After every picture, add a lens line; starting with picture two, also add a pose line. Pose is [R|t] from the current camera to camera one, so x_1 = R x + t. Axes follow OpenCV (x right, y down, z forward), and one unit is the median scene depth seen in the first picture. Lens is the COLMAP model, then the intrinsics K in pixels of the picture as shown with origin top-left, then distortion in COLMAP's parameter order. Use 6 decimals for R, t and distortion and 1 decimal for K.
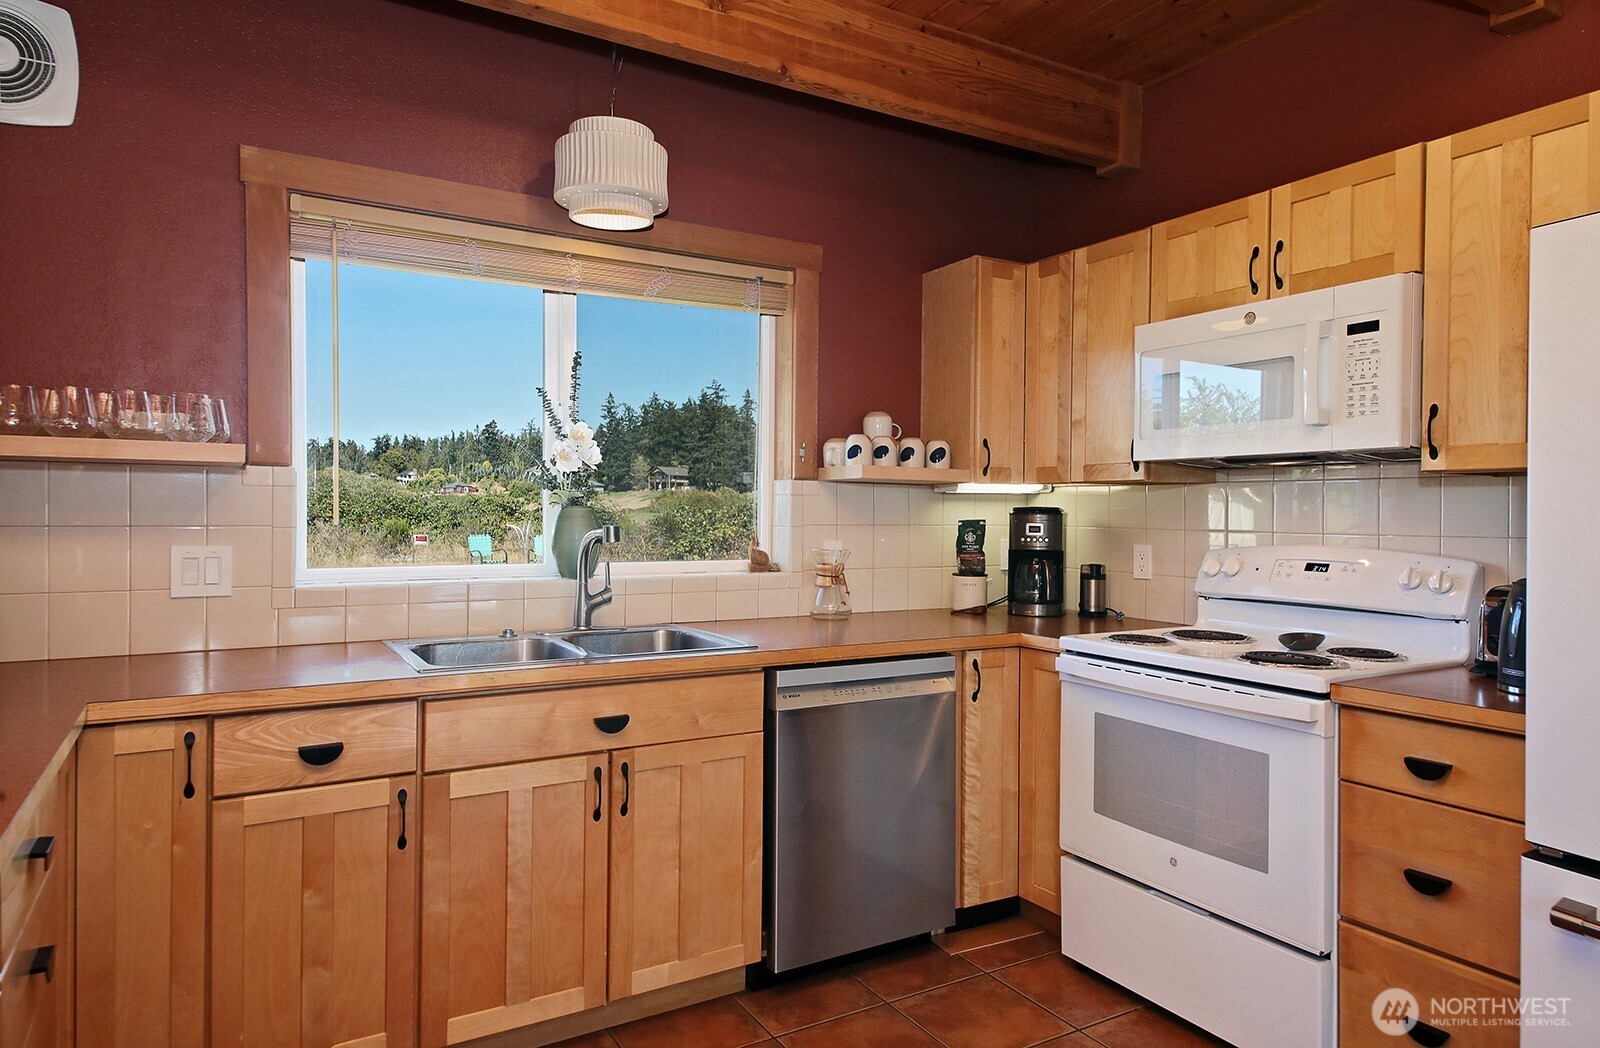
lens RADIAL K [[981.2, 0, 800.0], [0, 981.2, 524.0], [0, 0, 1]] dist [0.073238, -0.061810]
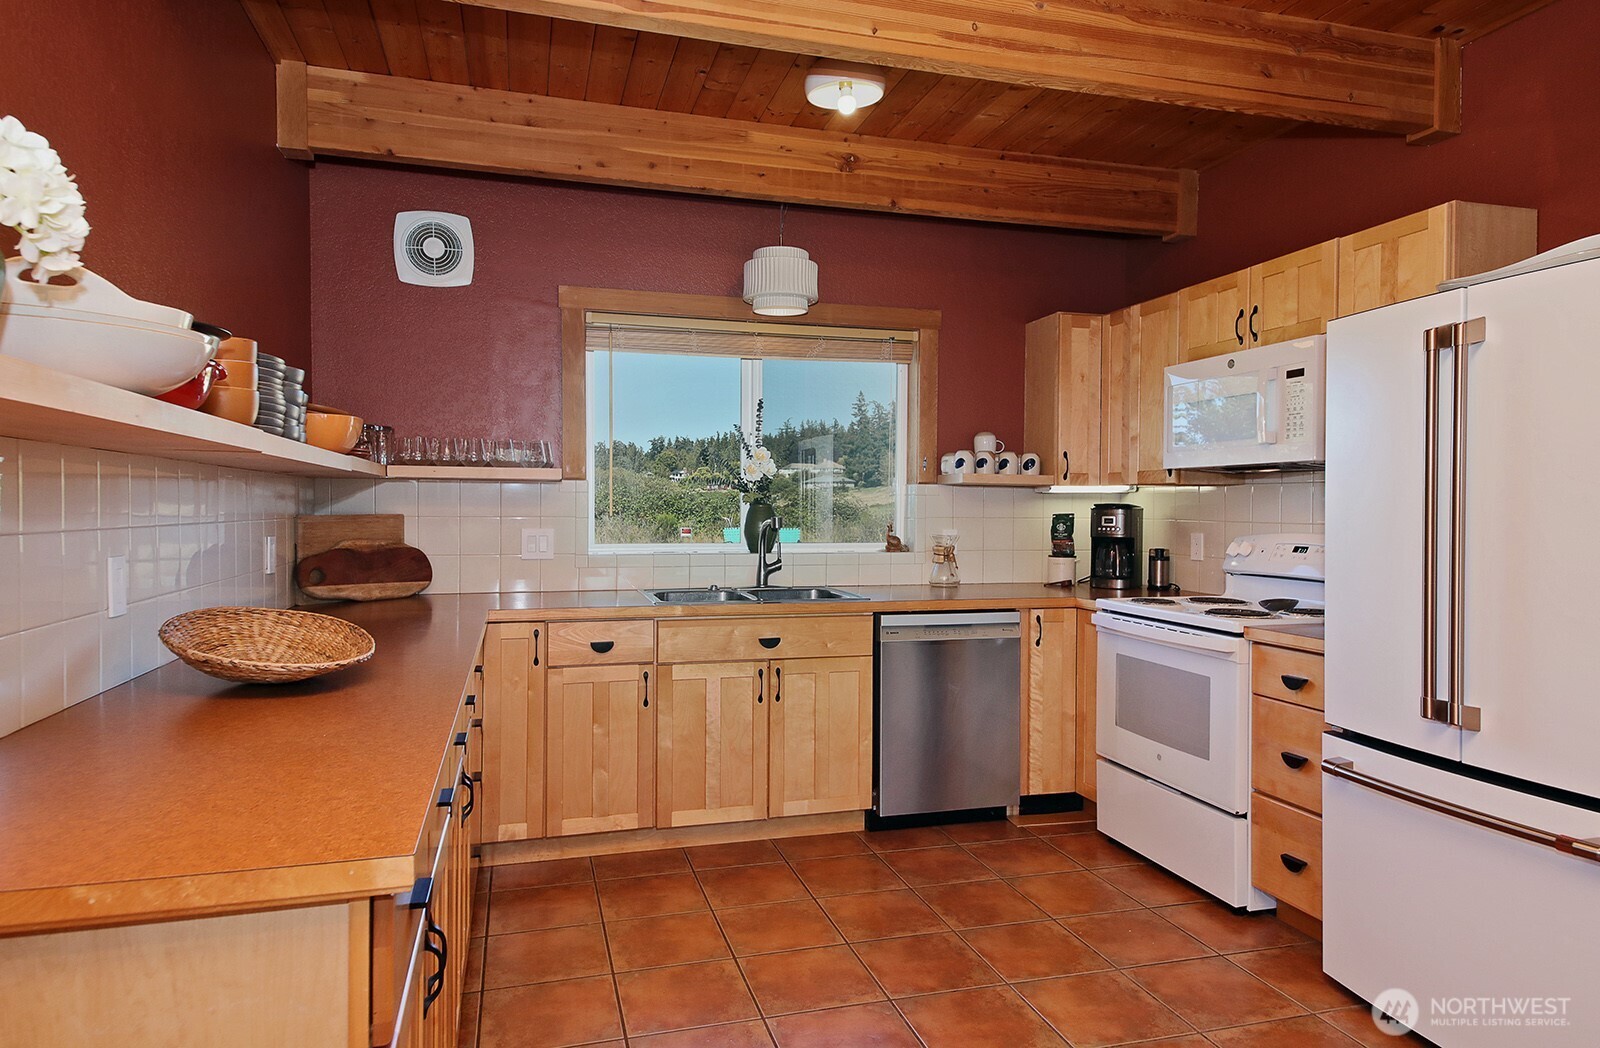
lens RADIAL K [[974.3, 0, 800.0], [0, 974.3, 524.0], [0, 0, 1]] dist [0.050265, -0.000068]
pose [[0.968084, 0.002698, -0.250612, 0.198848], [-0.001415, 0.999985, 0.005302, 0.003935], [0.250623, -0.004778, 0.968073, -0.399396]]
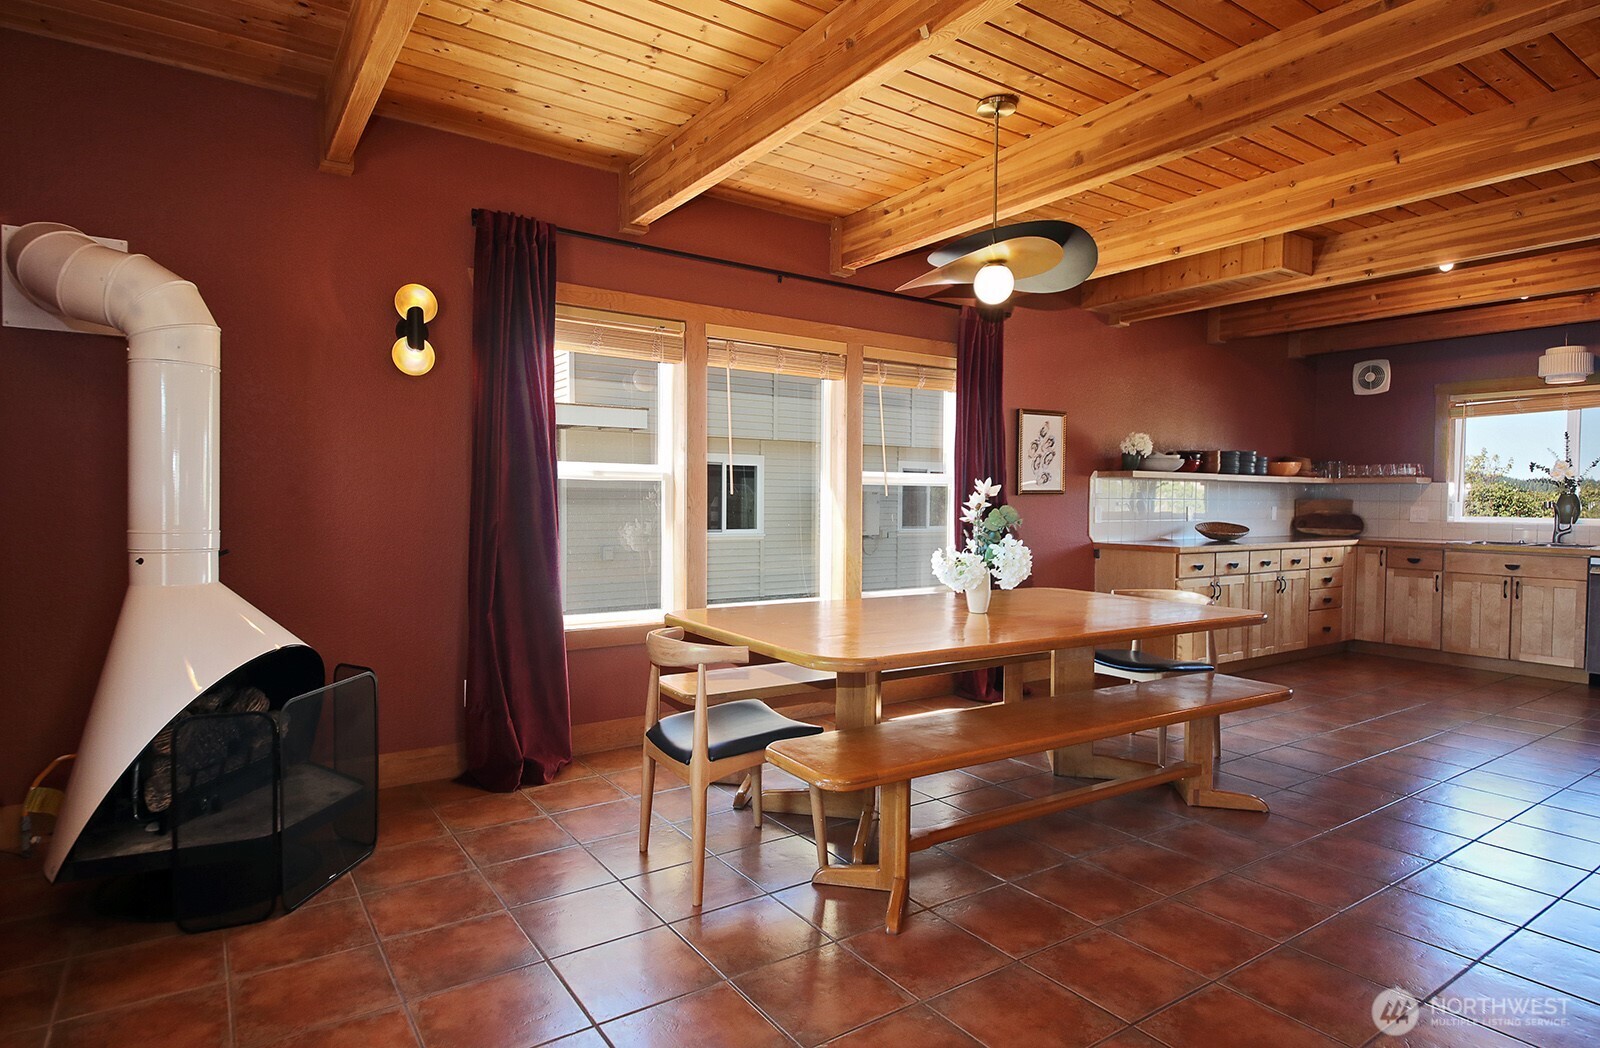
lens RADIAL K [[881.8, 0, 800.0], [0, 881.8, 524.0], [0, 0, 1]] dist [-0.003442, -0.001240]
pose [[0.064129, 0.024157, -0.997649, 1.873312], [-0.018344, 0.999567, 0.023024, 0.040837], [0.997773, 0.016825, 0.064545, -1.066095]]
